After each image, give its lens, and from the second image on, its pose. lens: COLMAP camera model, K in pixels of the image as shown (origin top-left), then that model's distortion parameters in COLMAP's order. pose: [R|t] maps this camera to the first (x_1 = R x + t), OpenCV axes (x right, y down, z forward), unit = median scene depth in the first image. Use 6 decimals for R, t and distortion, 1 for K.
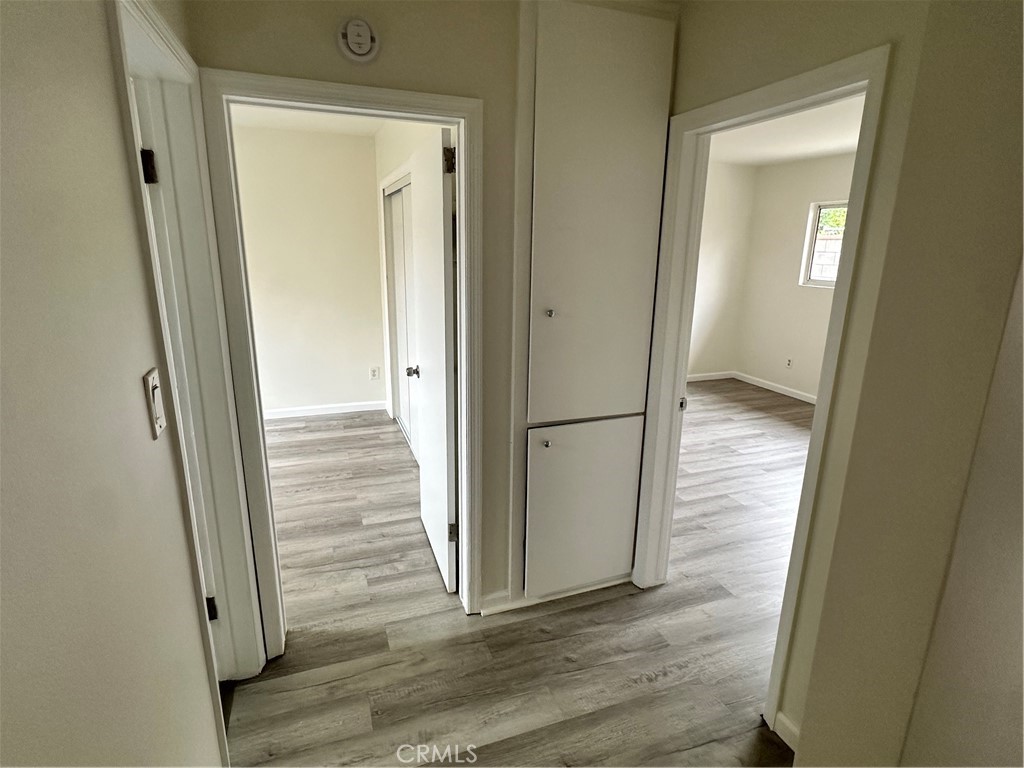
lens RADIAL K [[537.7, 0, 512.0], [0, 537.7, 384.0], [0, 0, 1]] dist [-0.002161, -0.000513]
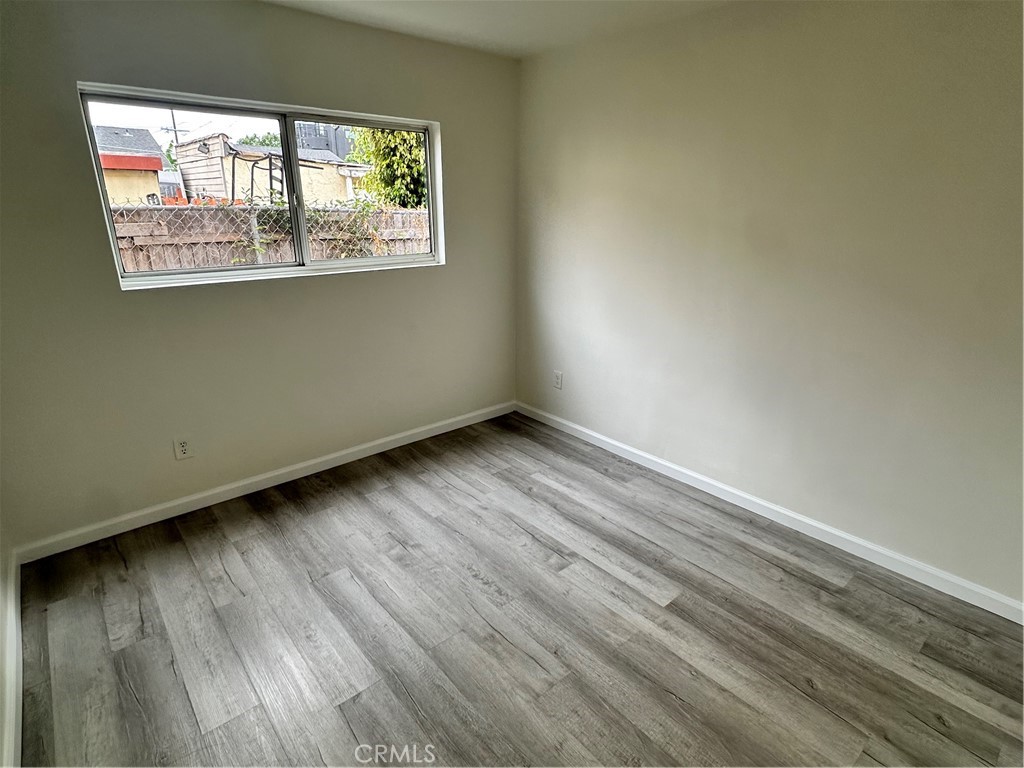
lens RADIAL K [[537.7, 0, 512.0], [0, 537.7, 384.0], [0, 0, 1]] dist [-0.002161, -0.000513]
pose [[0.356047, 0.281667, -0.891007, -0.119369], [-0.236749, 0.949573, 0.205576, -0.143466], [0.903980, 0.137750, 0.404777, 0.558293]]
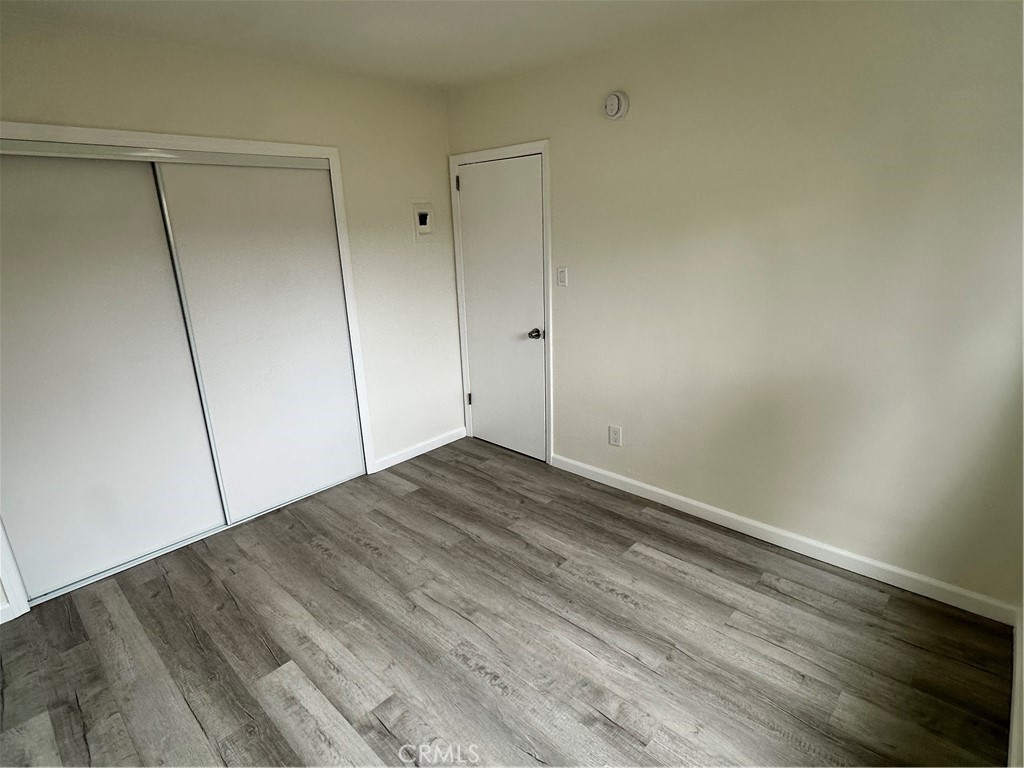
lens RADIAL K [[537.7, 0, 512.0], [0, 537.7, 384.0], [0, 0, 1]] dist [-0.002161, -0.000513]
pose [[-0.450776, -0.256271, 0.855059, -0.922682], [0.251291, 0.882729, 0.397042, -0.236505], [-0.856536, 0.393845, -0.333514, 0.823351]]
